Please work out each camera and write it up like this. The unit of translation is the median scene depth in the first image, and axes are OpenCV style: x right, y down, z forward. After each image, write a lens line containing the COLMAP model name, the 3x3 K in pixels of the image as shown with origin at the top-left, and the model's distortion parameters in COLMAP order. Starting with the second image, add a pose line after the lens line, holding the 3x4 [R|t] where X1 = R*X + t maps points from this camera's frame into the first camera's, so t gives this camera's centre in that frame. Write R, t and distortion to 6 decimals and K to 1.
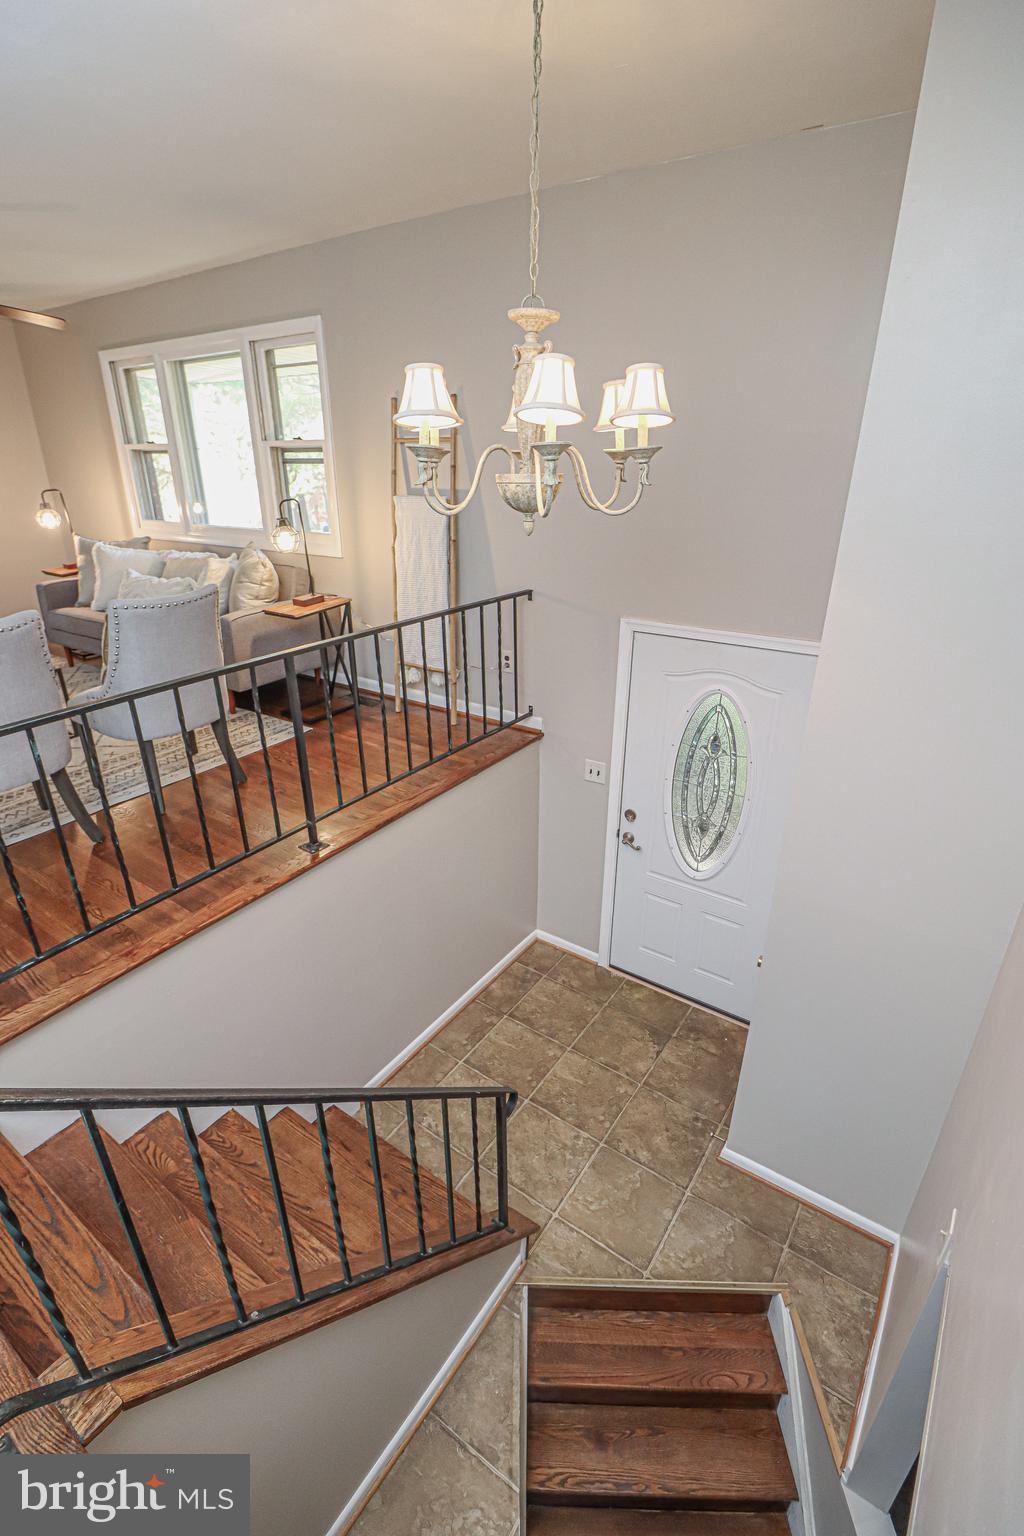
lens RADIAL K [[714.4, 0, 512.0], [0, 714.4, 768.0], [0, 0, 1]] dist [0.000689, -0.012838]
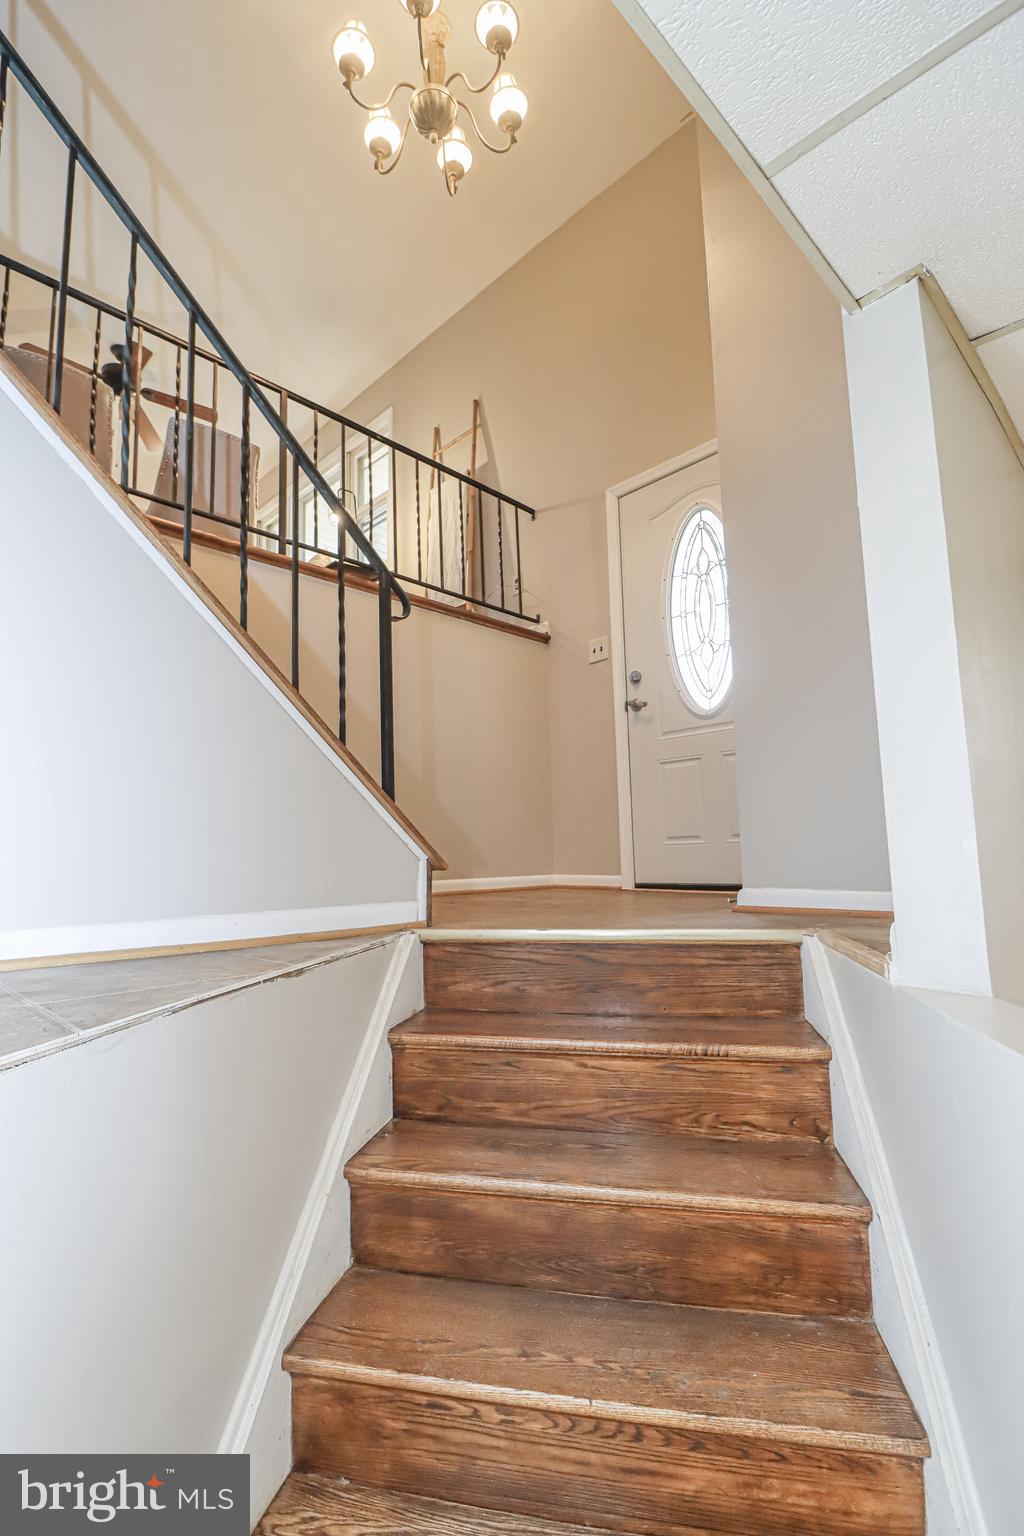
lens RADIAL K [[714.4, 0, 512.0], [0, 714.4, 768.0], [0, 0, 1]] dist [0.000689, -0.012838]
pose [[0.985315, -0.043101, -0.165215, 0.154363], [-0.045704, 0.865729, -0.498422, 0.634840], [0.164514, 0.498653, 0.851046, 0.236150]]
